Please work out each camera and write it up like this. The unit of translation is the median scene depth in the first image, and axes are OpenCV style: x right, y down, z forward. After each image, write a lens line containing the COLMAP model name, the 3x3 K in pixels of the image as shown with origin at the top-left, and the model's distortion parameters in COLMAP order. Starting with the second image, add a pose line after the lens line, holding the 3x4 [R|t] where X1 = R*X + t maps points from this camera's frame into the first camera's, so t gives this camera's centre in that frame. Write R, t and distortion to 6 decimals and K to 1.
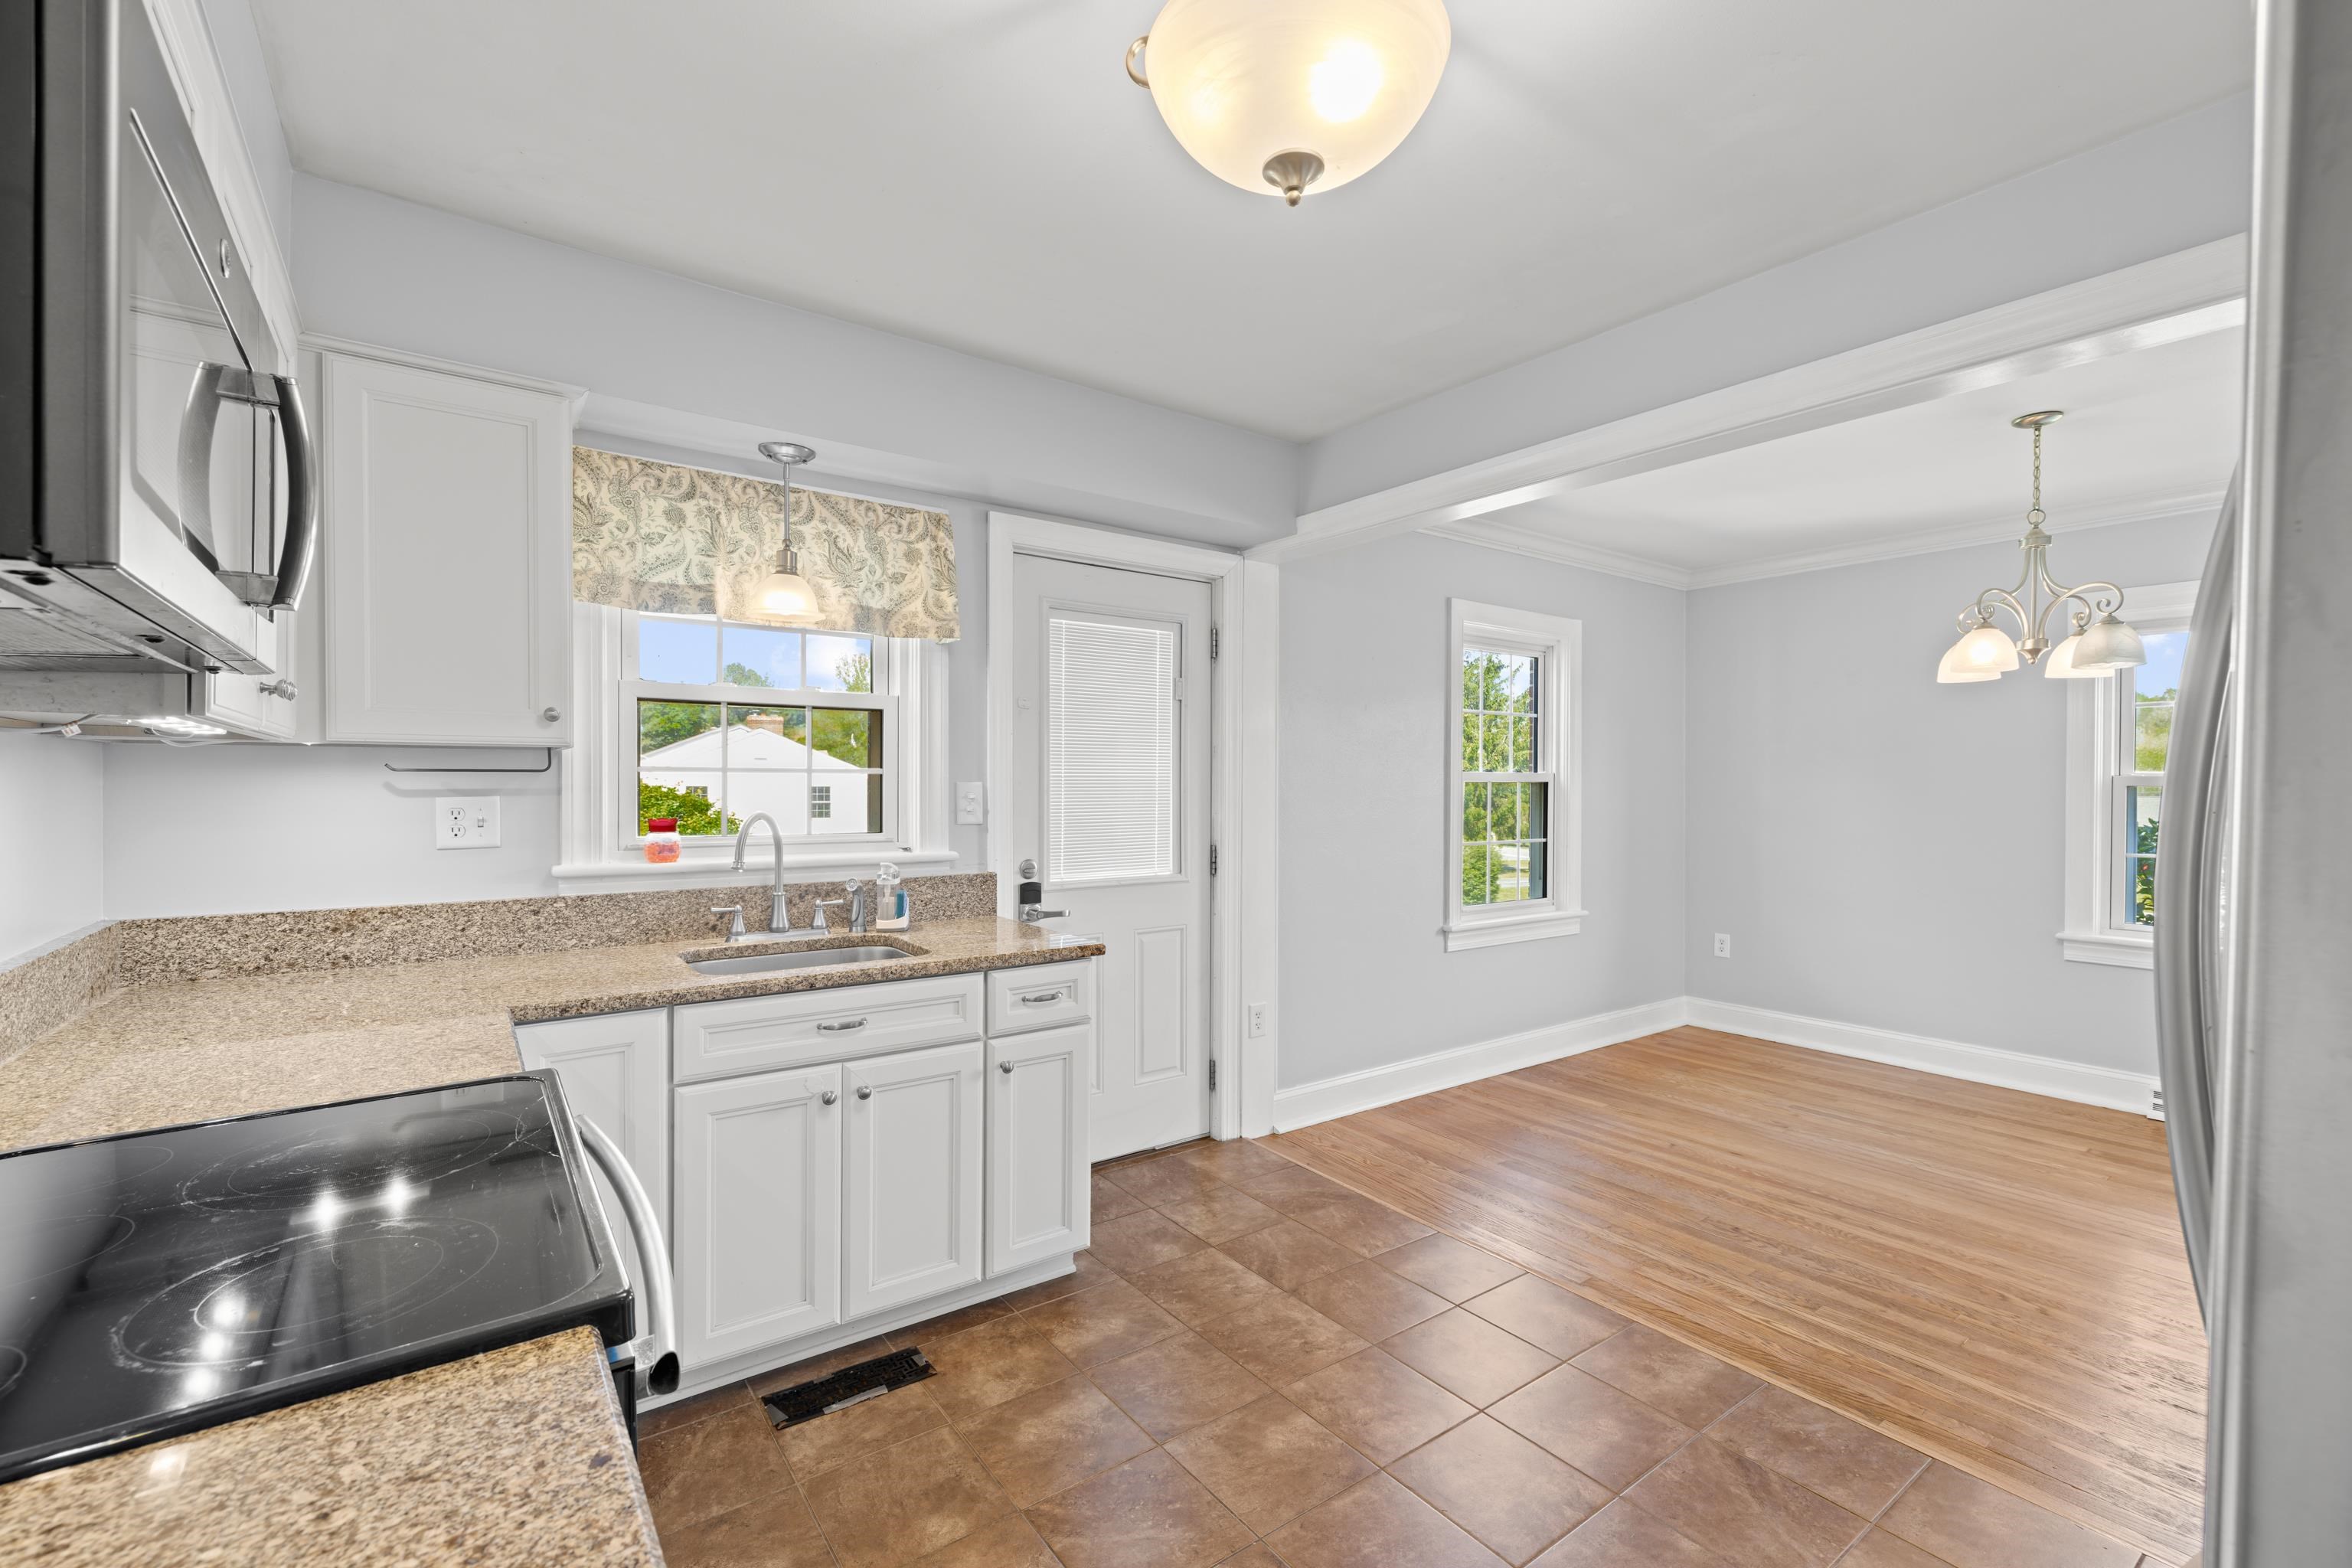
lens RADIAL K [[1007.0, 0, 1177.0], [0, 1007.0, 797.7], [0, 0, 1]] dist [0.000205, 0.000226]
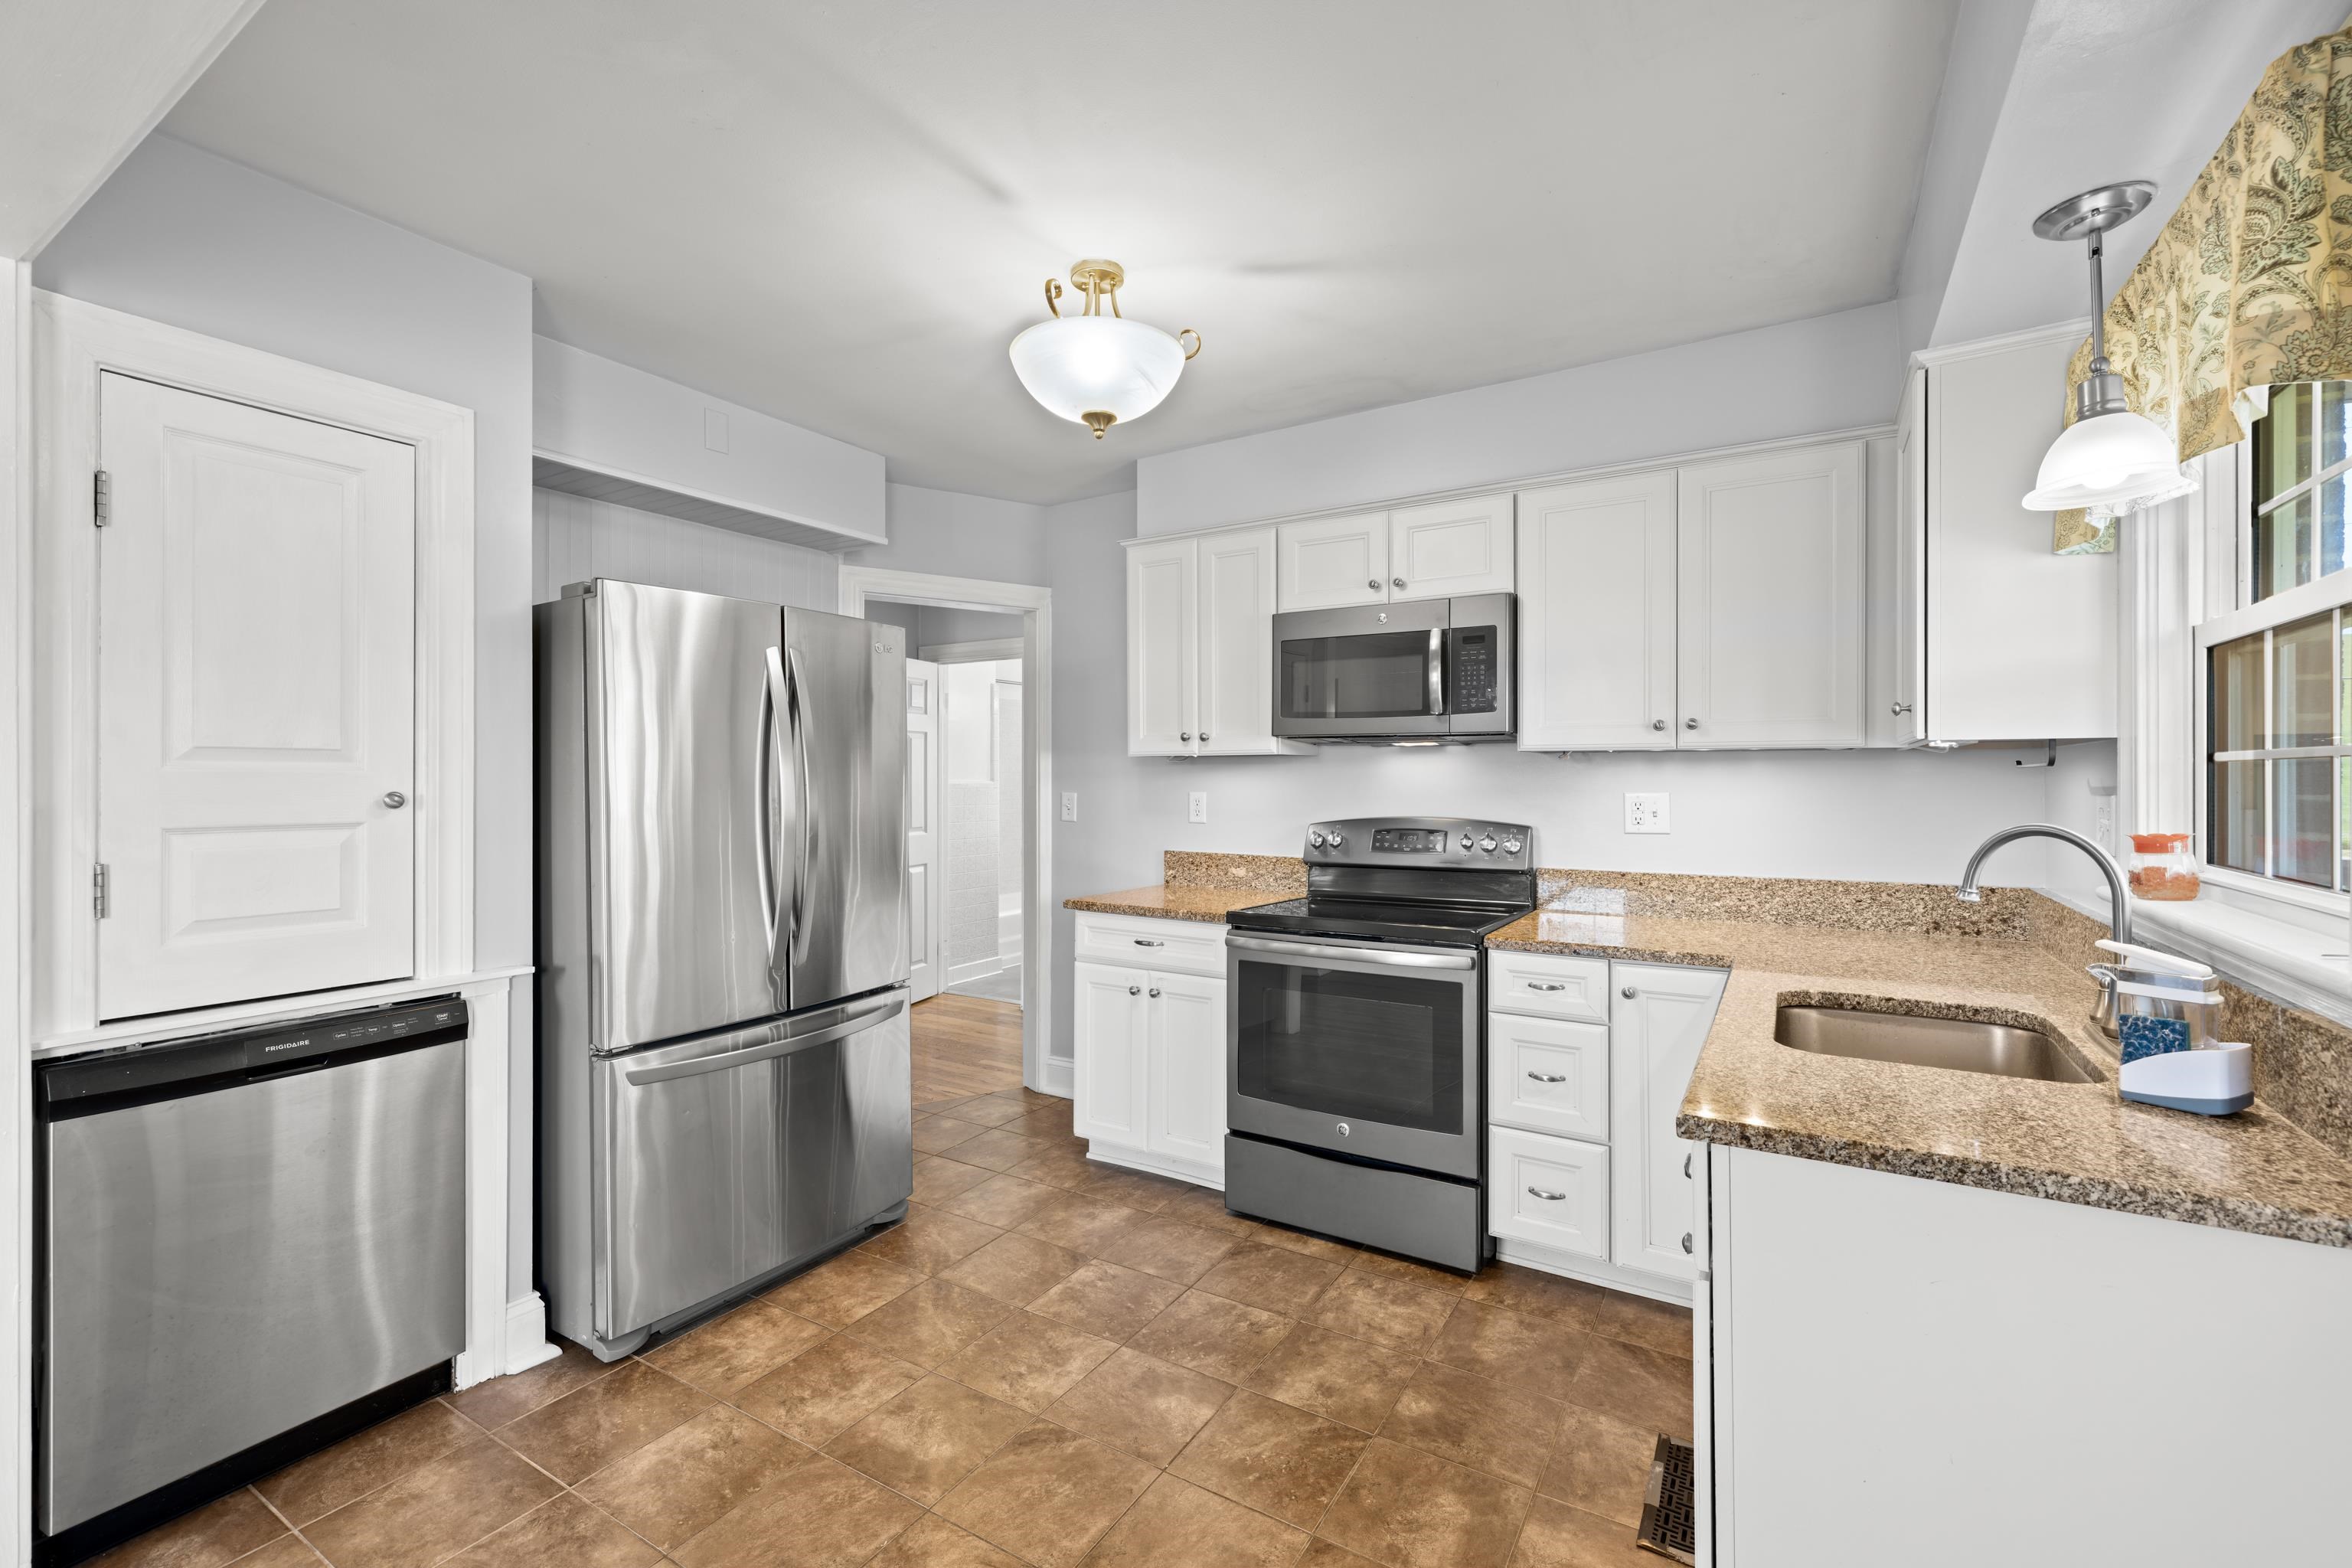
lens RADIAL K [[996.3, 0, 1177.2], [0, 996.3, 779.8], [0, 0, 1]] dist [0.000398, 0.000145]
pose [[-0.925332, -0.004445, -0.379133, 0.244046], [-0.009703, 0.999881, 0.011959, -0.011422], [0.379035, 0.014745, -0.925265, 1.010327]]
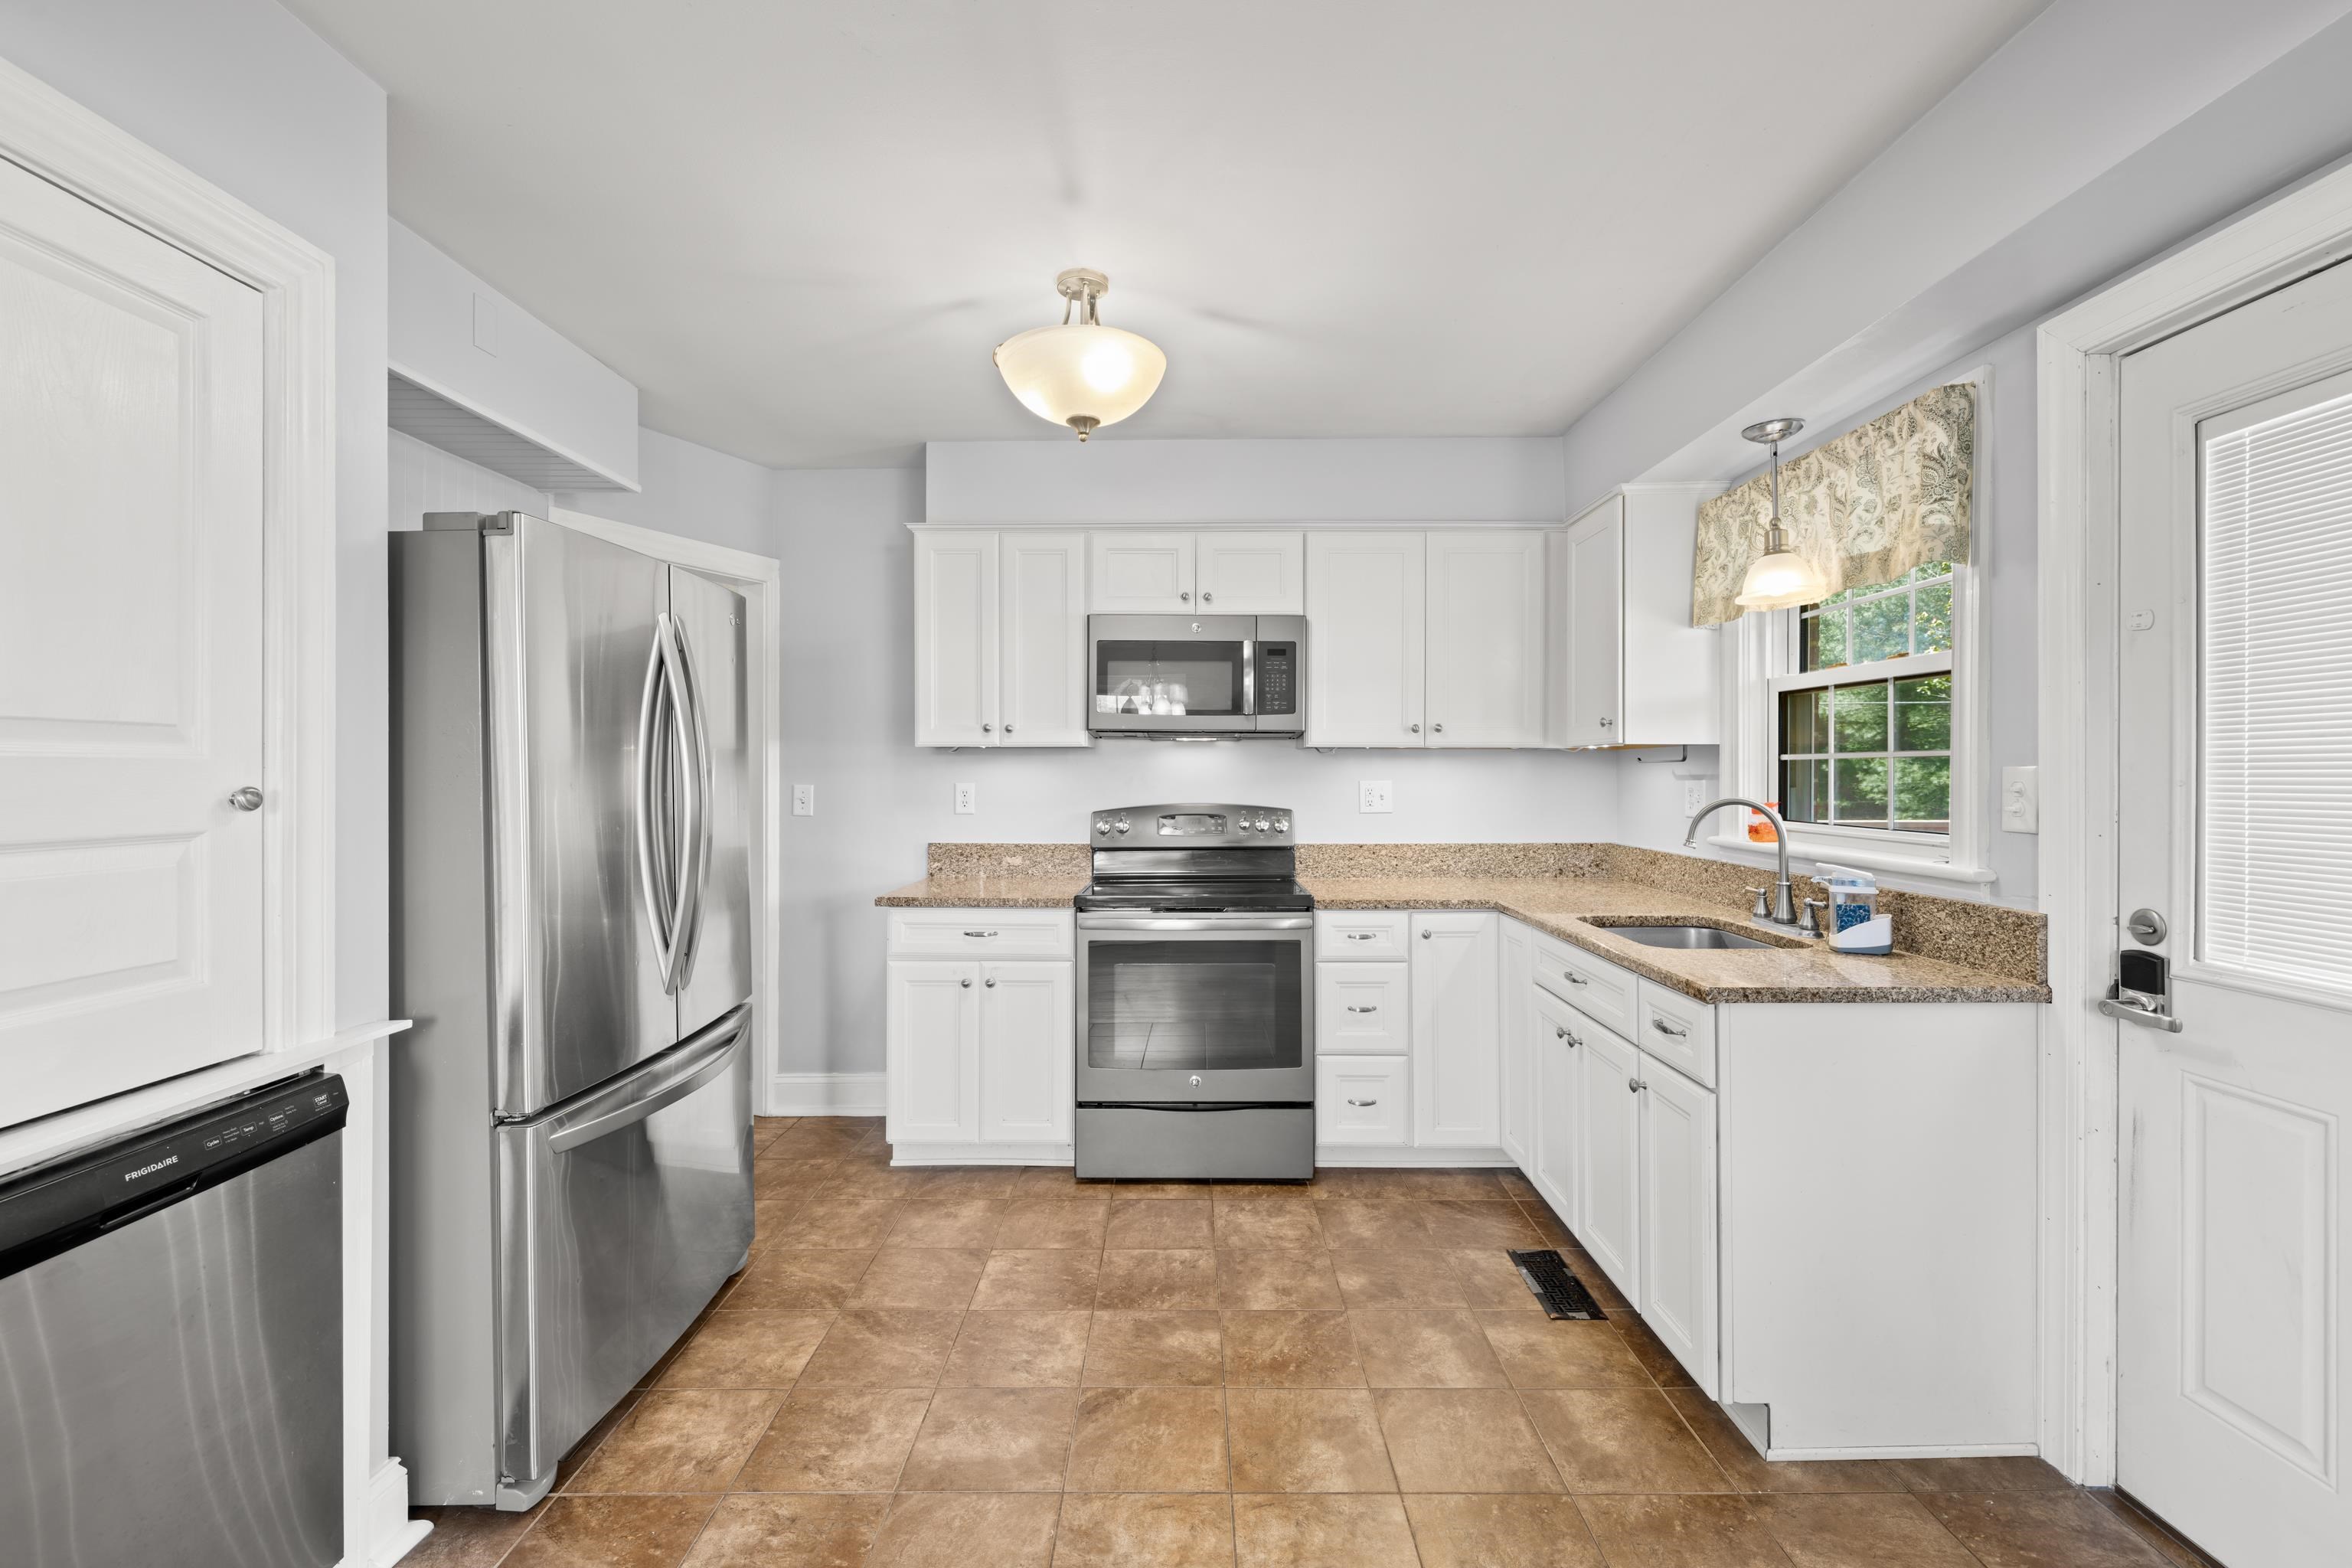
lens RADIAL K [[999.5, 0, 1177.8], [0, 999.5, 773.8], [0, 0, 1]] dist [0.002867, 0.000482]
pose [[-0.594166, -0.002141, -0.804340, 0.553720], [-0.014417, 0.999864, 0.007988, -0.007061], [0.804213, 0.016343, -0.594116, 0.842919]]
